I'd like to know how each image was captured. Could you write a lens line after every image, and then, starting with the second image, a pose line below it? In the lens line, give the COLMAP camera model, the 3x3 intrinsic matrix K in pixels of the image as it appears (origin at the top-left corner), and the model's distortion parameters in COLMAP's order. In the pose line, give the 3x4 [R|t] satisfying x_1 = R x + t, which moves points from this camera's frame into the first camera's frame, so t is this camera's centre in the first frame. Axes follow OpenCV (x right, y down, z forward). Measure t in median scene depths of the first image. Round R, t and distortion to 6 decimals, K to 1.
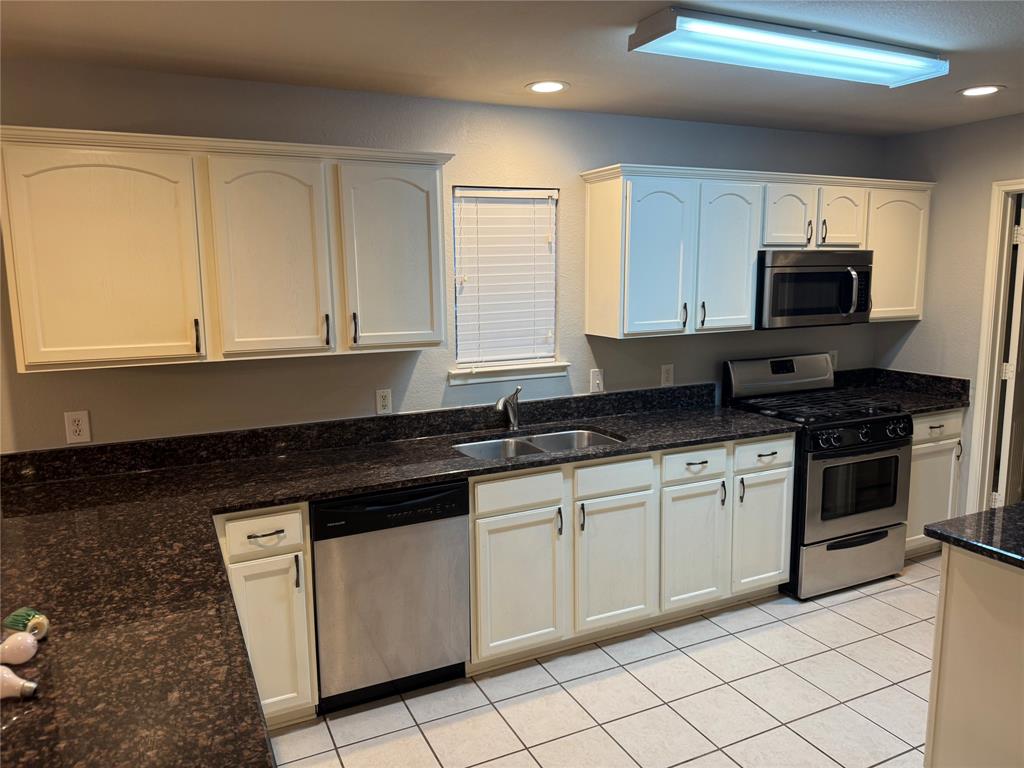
lens RADIAL K [[720.0, 0, 506.0], [0, 720.0, 378.9], [0, 0, 1]] dist [0.072325, -0.090843]
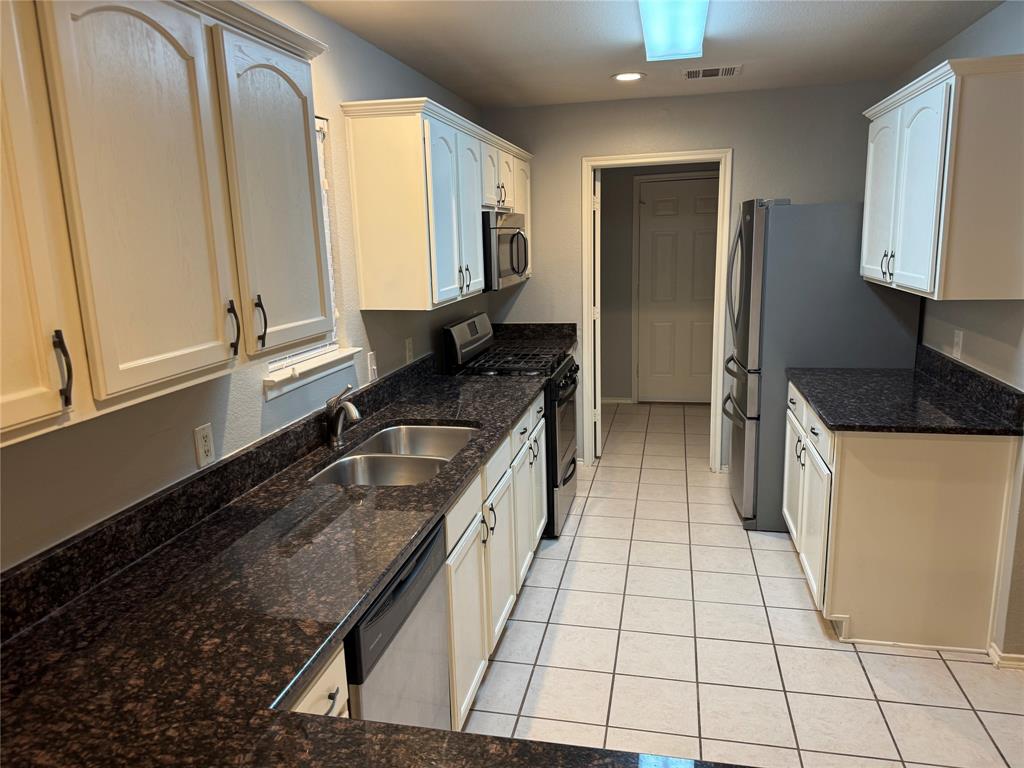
lens RADIAL K [[720.0, 0, 511.3], [0, 720.0, 387.4], [0, 0, 1]] dist [0.072325, -0.090843]
pose [[0.610945, -0.169192, 0.773382, -0.475986], [0.135385, 0.984834, 0.108502, -0.047240], [-0.780011, 0.038416, 0.624586, 0.415255]]
